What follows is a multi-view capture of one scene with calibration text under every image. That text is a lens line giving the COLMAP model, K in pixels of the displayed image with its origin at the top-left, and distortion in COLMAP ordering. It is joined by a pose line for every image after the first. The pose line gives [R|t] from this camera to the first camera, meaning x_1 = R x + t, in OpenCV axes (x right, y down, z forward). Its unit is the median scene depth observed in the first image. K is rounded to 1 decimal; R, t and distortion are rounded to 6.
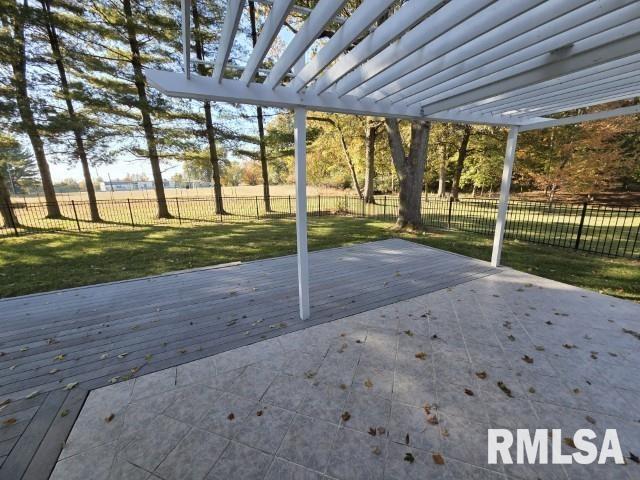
lens RADIAL K [[262.1, 0, 319.6], [0, 262.1, 239.8], [0, 0, 1]] dist [0.000563, -0.000241]
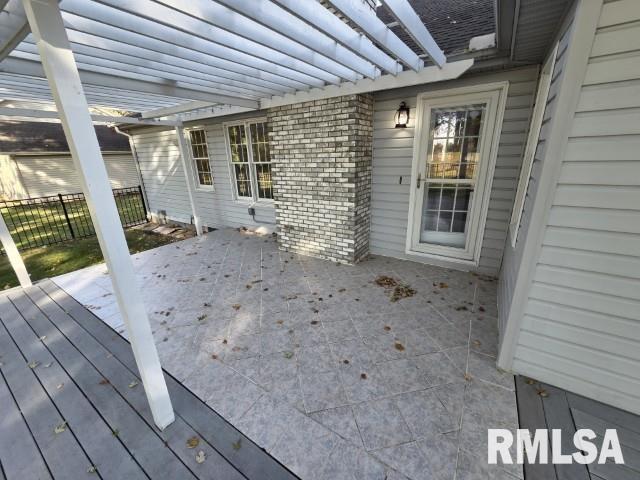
lens RADIAL K [[262.1, 0, 319.6], [0, 262.1, 239.8], [0, 0, 1]] dist [0.000563, -0.000241]
pose [[-0.518397, -0.223930, 0.825300, -0.679873], [0.238064, 0.889161, 0.390793, -0.209480], [-0.821334, 0.399060, -0.407629, 0.912160]]
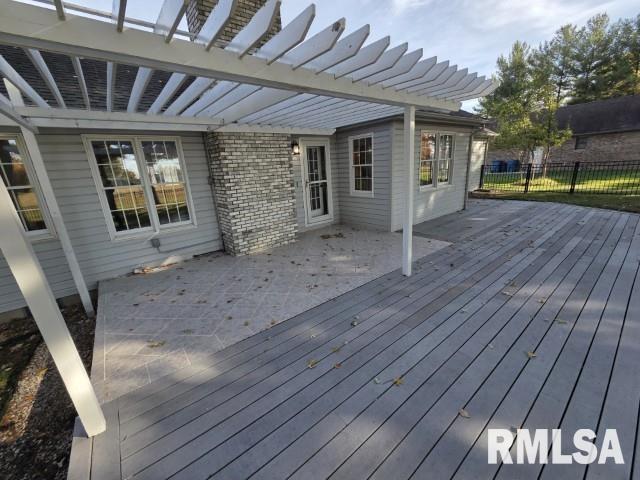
lens RADIAL K [[262.1, 0, 319.6], [0, 262.1, 239.8], [0, 0, 1]] dist [0.000563, -0.000241]
pose [[-0.969580, 0.148696, -0.194433, 0.649432], [0.037423, 0.875046, 0.482591, -0.538717], [0.241898, 0.460634, -0.853992, 2.154250]]
